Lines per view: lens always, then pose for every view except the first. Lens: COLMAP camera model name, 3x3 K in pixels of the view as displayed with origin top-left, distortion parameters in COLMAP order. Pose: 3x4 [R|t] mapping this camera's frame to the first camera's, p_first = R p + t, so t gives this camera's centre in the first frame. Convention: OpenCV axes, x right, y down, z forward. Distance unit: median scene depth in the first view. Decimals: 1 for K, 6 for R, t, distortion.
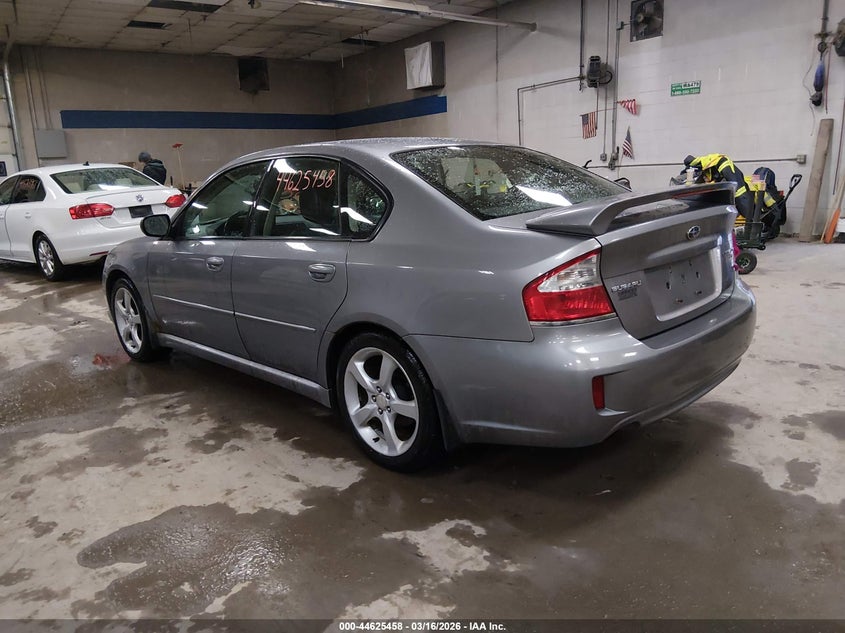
lens RADIAL K [[637.6, 0, 424.8], [0, 637.6, 314.4], [0, 0, 1]] dist [0.050304, -0.097498]
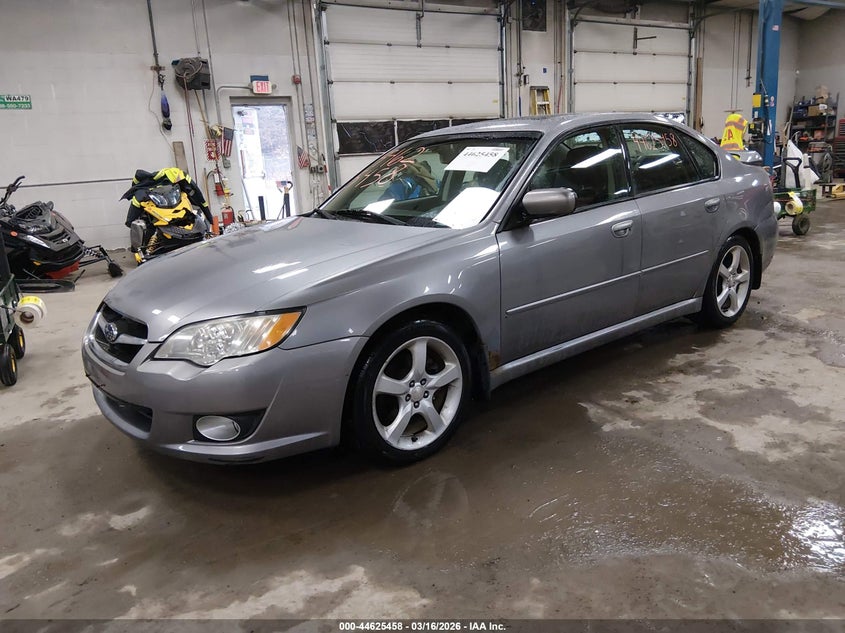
lens RADIAL K [[637.6, 0, 424.8], [0, 637.6, 314.4], [0, 0, 1]] dist [0.050304, -0.097498]
pose [[0.085675, -0.191230, 0.977799, -1.378679], [0.266782, 0.949974, 0.162412, -0.200162], [-0.959941, 0.246944, 0.132405, 1.250833]]
